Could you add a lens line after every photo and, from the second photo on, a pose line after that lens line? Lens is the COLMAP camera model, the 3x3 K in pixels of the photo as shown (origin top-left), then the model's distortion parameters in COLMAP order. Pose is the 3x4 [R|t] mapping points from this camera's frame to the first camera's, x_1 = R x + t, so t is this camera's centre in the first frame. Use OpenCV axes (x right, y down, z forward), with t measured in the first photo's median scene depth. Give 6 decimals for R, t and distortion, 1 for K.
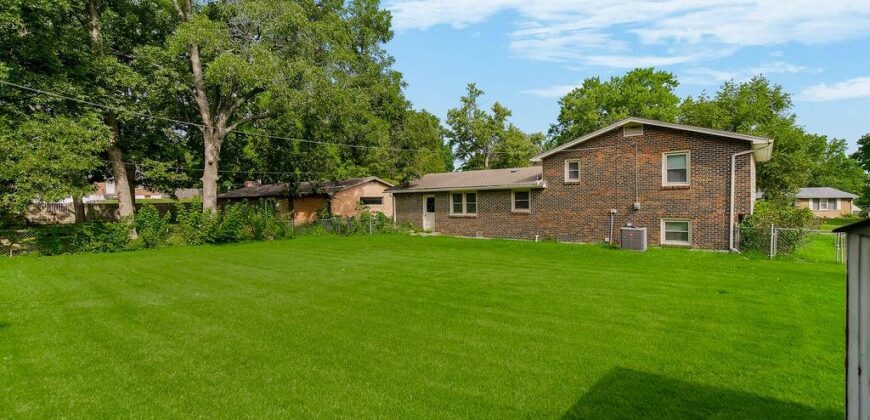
lens RADIAL K [[402.8, 0, 439.9], [0, 402.8, 214.6], [0, 0, 1]] dist [0.000182, 0.000275]
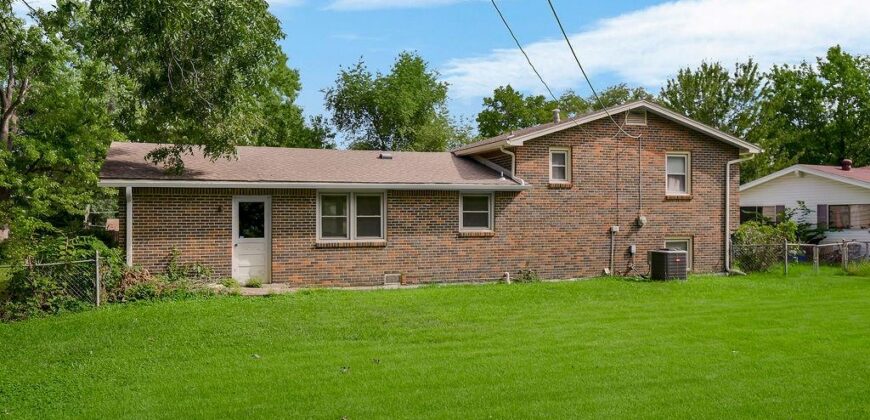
lens RADIAL K [[734.3, 0, 432.8], [0, 734.3, 207.0], [0, 0, 1]] dist [0.005665, 0.002590]
pose [[0.514599, 0.020396, 0.857188, -0.728967], [0.024193, 0.998974, -0.038293, -0.004896], [-0.857090, 0.040444, 0.513578, 0.550491]]
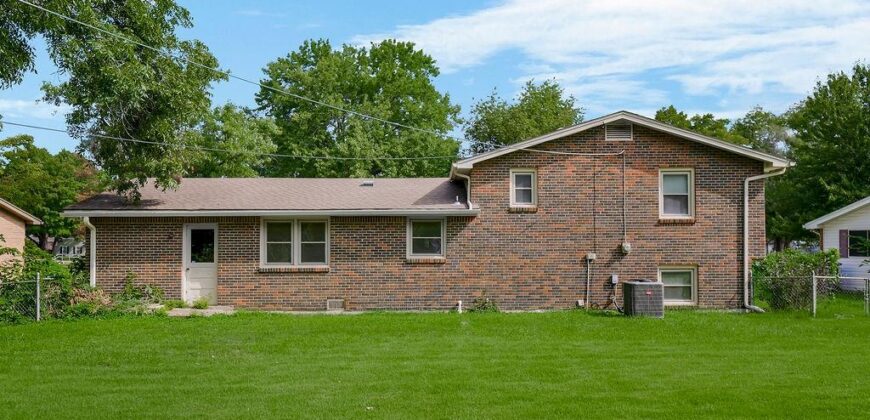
lens RADIAL K [[683.4, 0, 447.8], [0, 683.4, 227.2], [0, 0, 1]] dist [0.034125, -0.009715]
pose [[0.772727, 0.022528, 0.634338, -0.374478], [0.013806, 0.998537, -0.052280, -0.001350], [-0.634588, 0.049156, 0.771286, 0.282419]]
